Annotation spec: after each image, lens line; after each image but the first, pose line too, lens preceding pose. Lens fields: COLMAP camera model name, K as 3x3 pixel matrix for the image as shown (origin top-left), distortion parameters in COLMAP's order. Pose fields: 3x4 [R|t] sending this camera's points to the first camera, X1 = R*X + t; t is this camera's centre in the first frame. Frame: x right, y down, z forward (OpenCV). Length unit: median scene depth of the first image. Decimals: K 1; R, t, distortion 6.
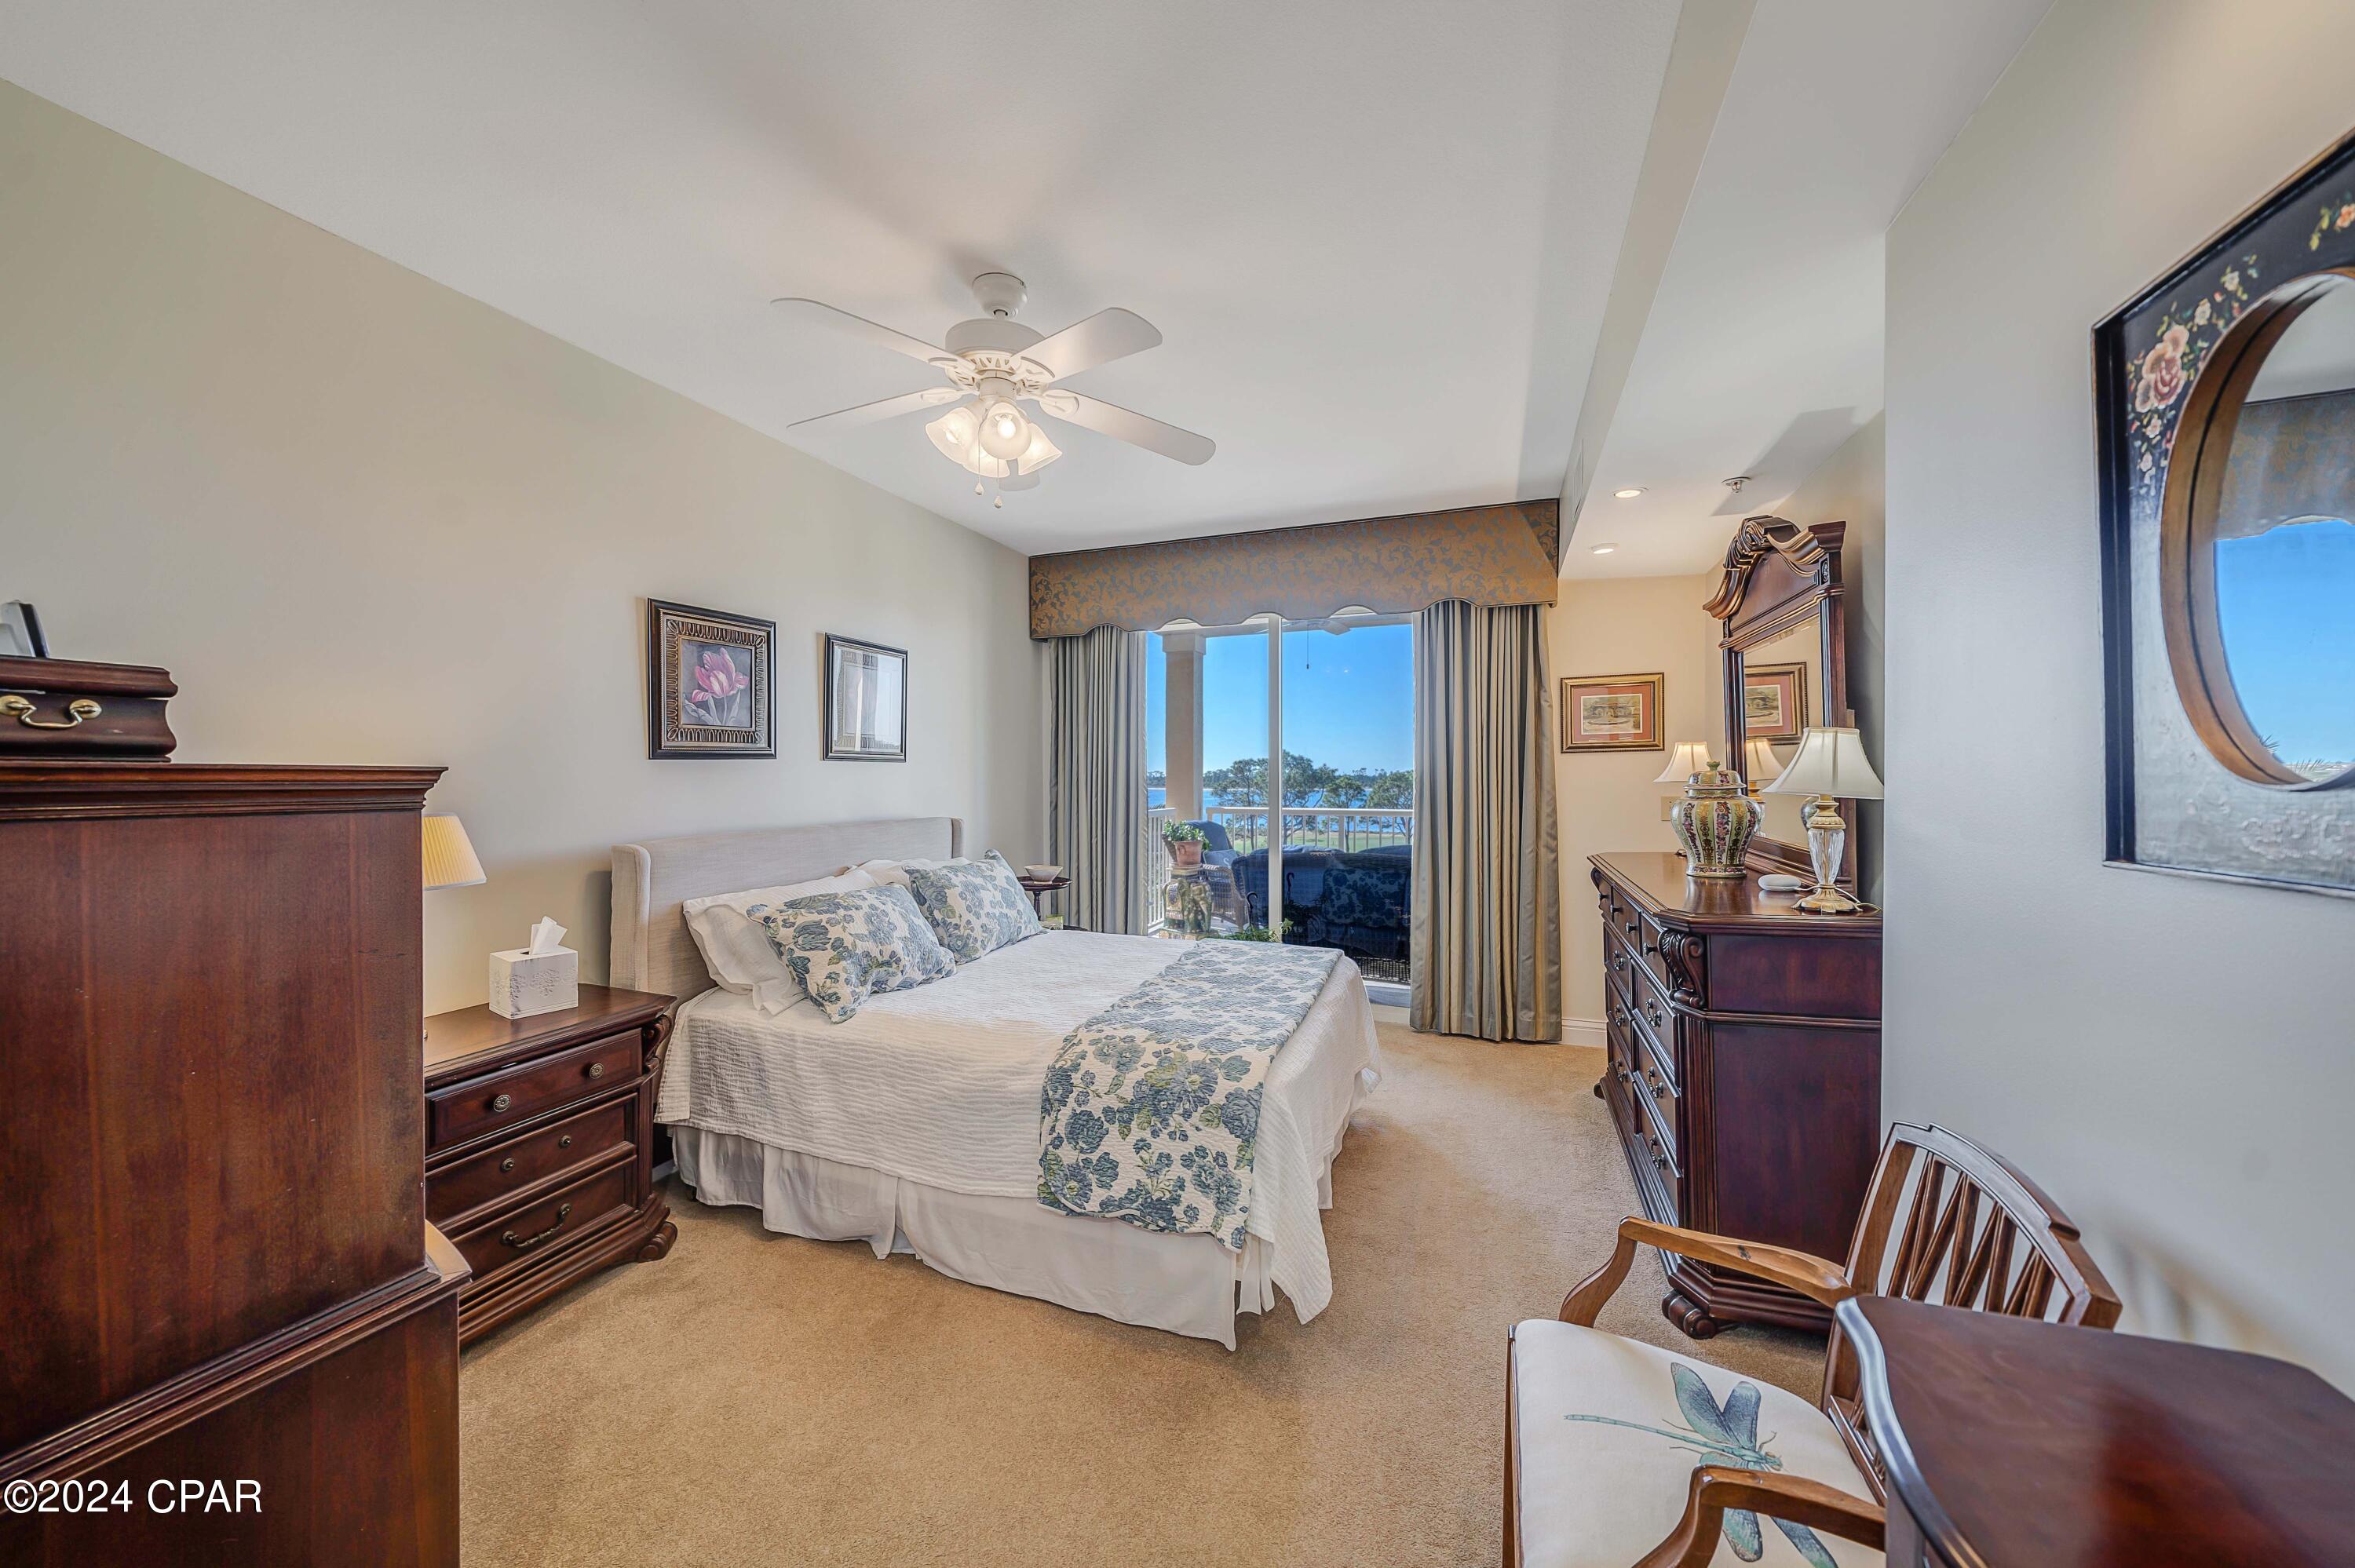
lens RADIAL K [[832.9, 0, 1162.6], [0, 832.9, 785.0], [0, 0, 1]] dist [-0.002630, -0.000115]
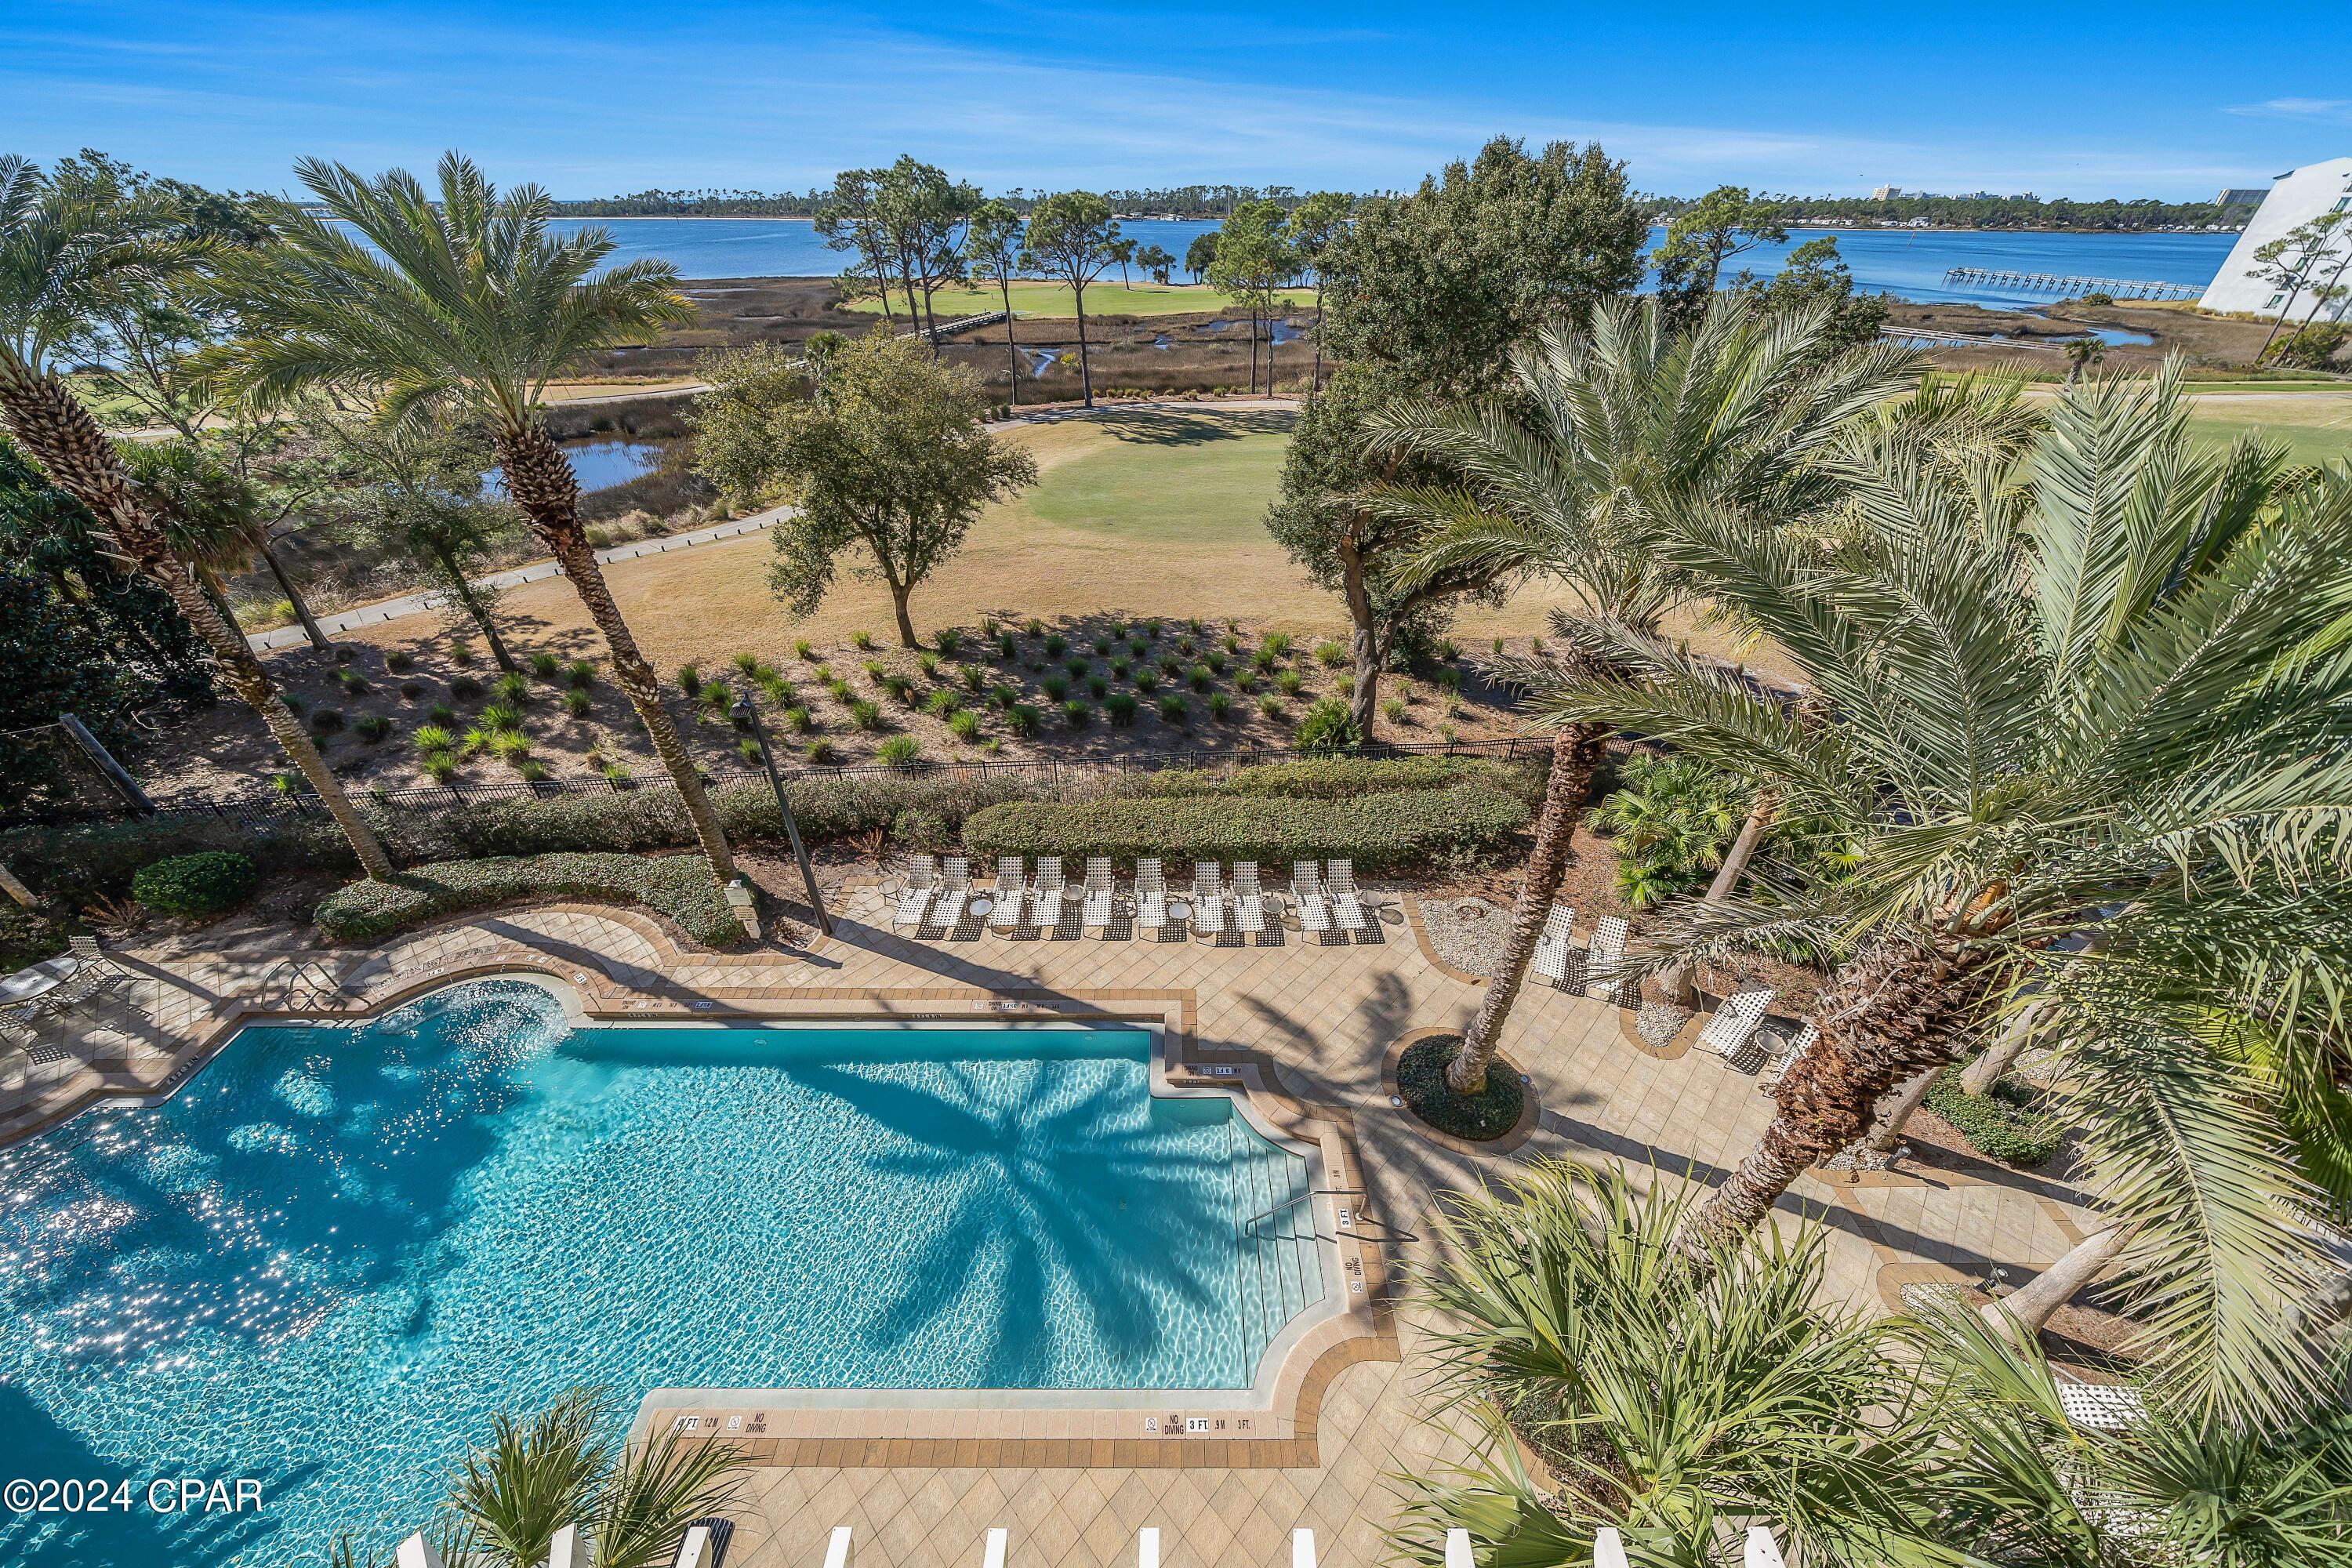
lens RADIAL K [[820.0, 0, 1161.8], [0, 820.0, 786.2], [0, 0, 1]] dist [-0.005269, -0.000121]
pose [[0.930014, -0.209900, 0.301688, 0.727786], [-0.001466, 0.818742, 0.574160, -0.025866], [-0.367521, -0.534419, 0.761134, 2.732201]]
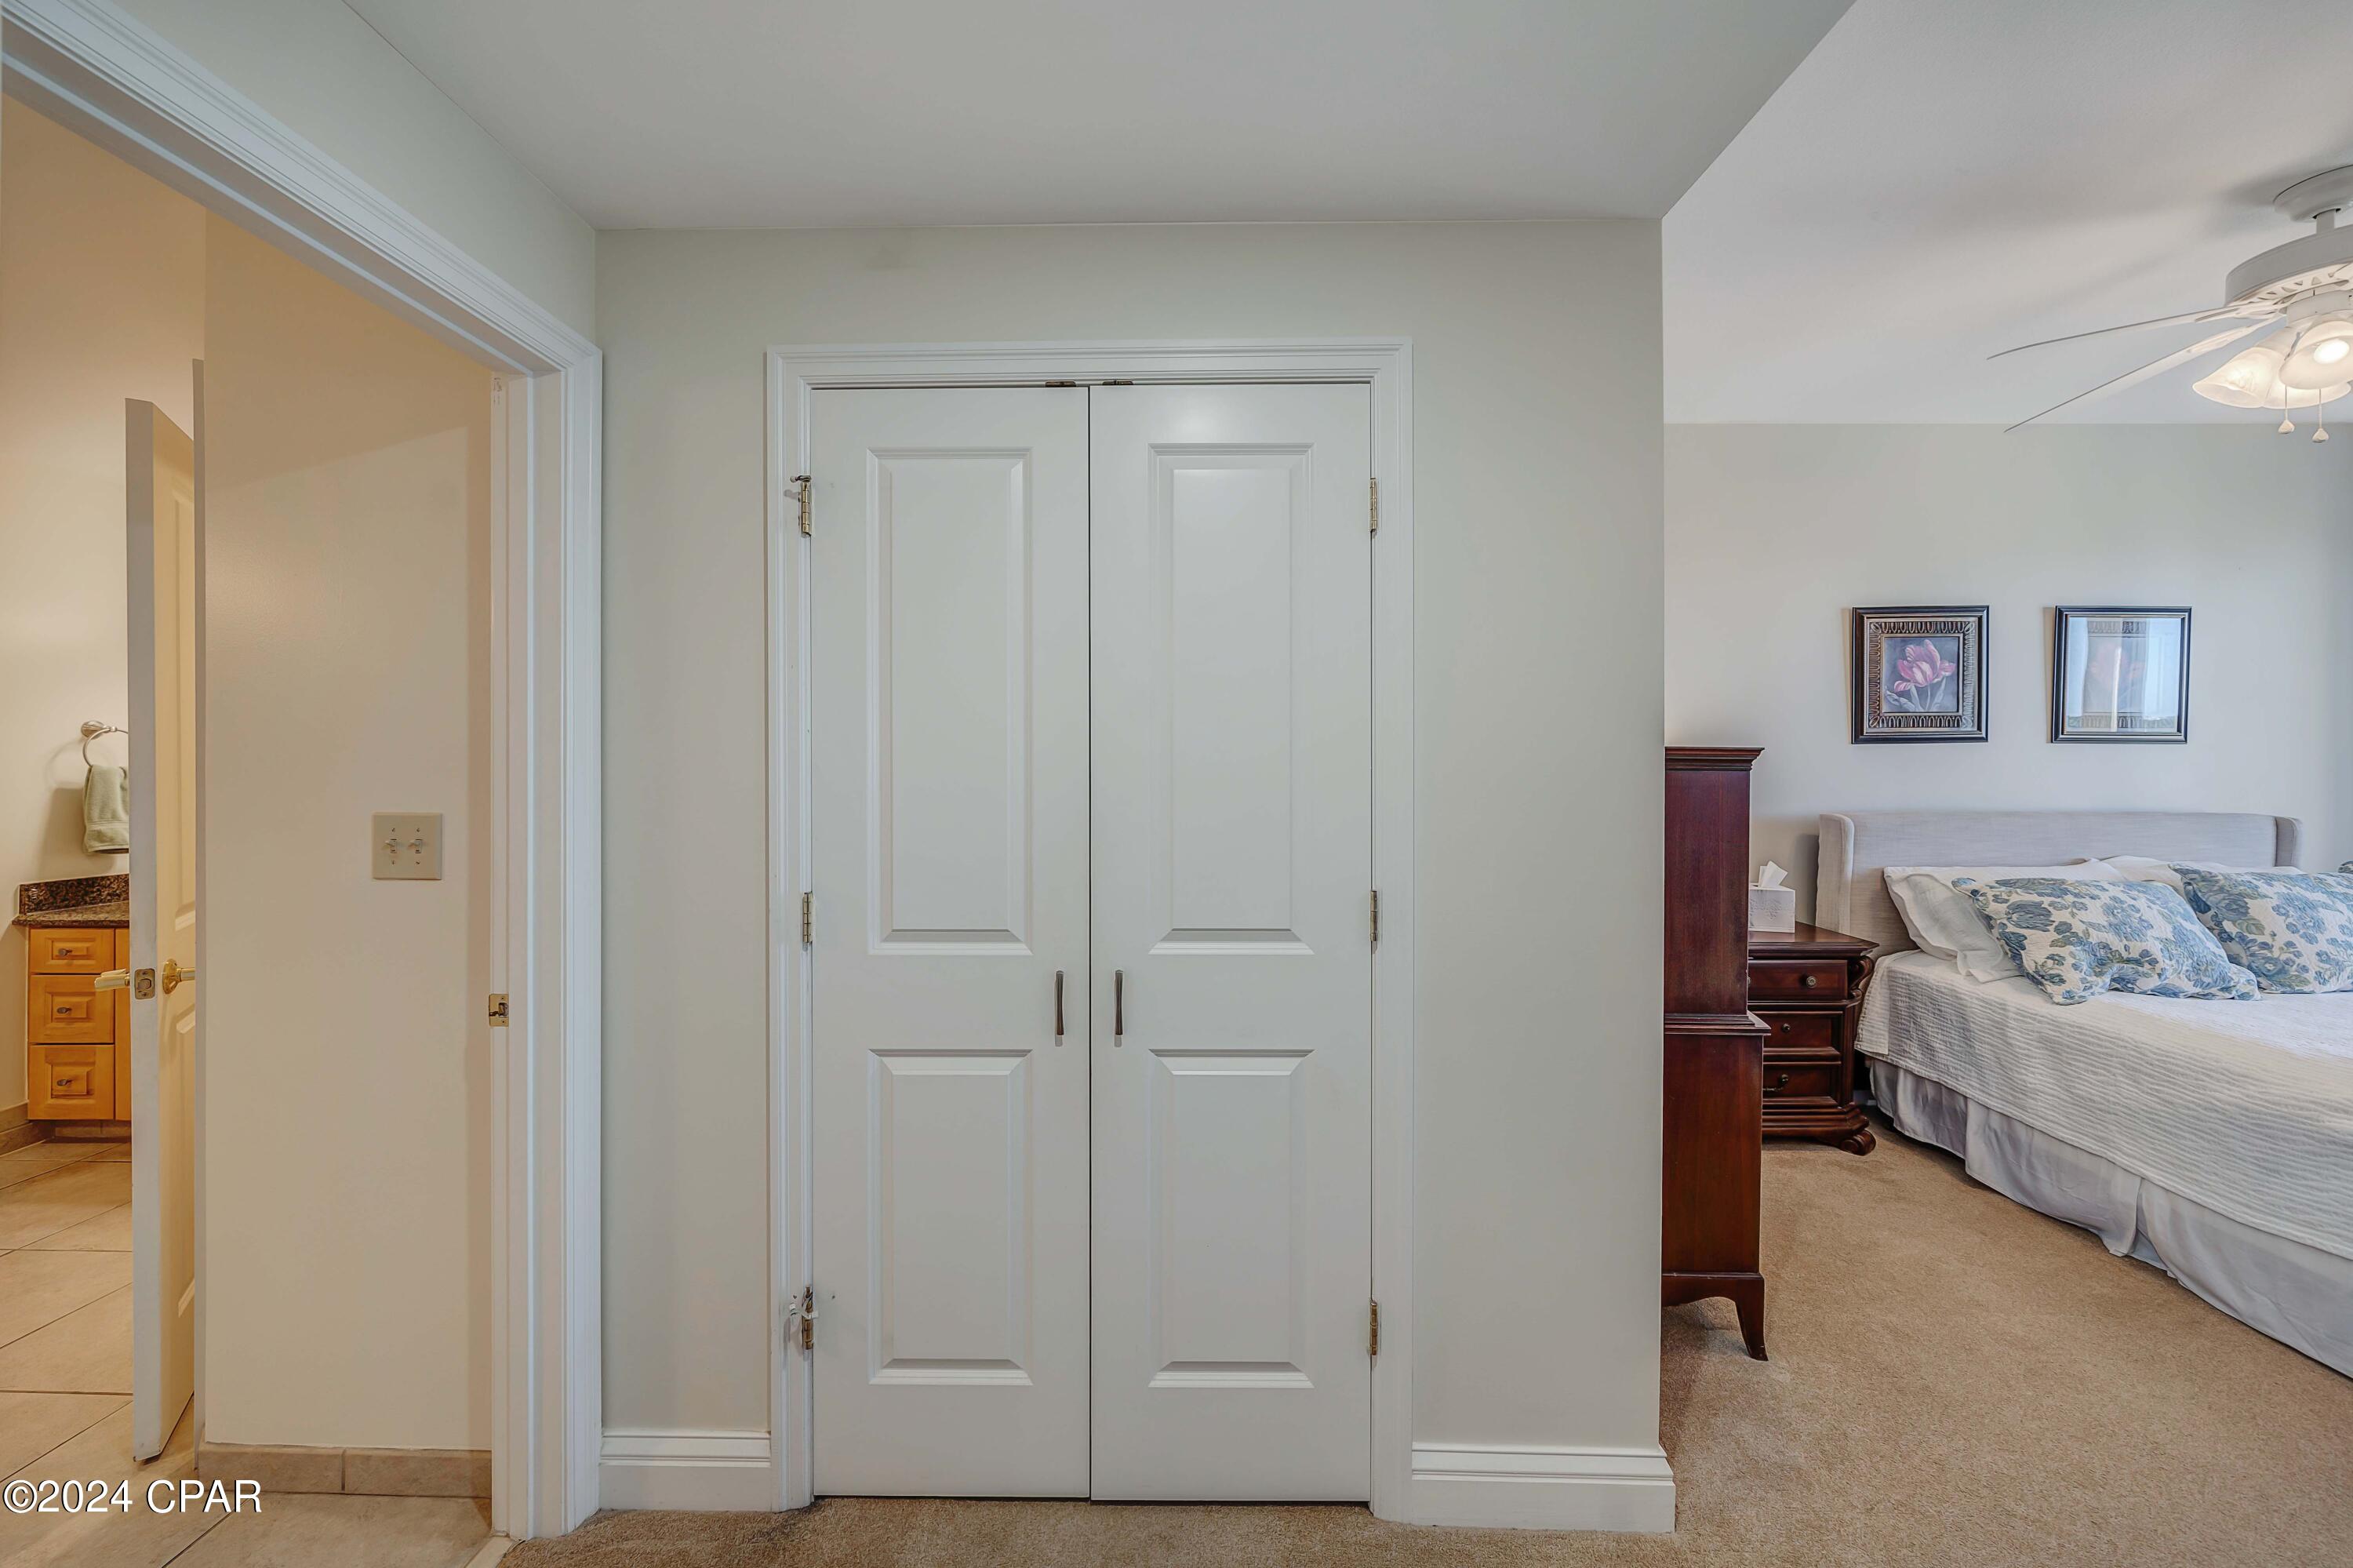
lens RADIAL K [[841.8, 0, 1169.5], [0, 841.8, 761.0], [0, 0, 1]] dist [-0.004480, 0.000341]
pose [[0.356507, 0.004279, -0.934283, 0.151453], [-0.017639, 0.999842, -0.002151, 0.013085], [0.934126, 0.017247, 0.356526, -0.331092]]
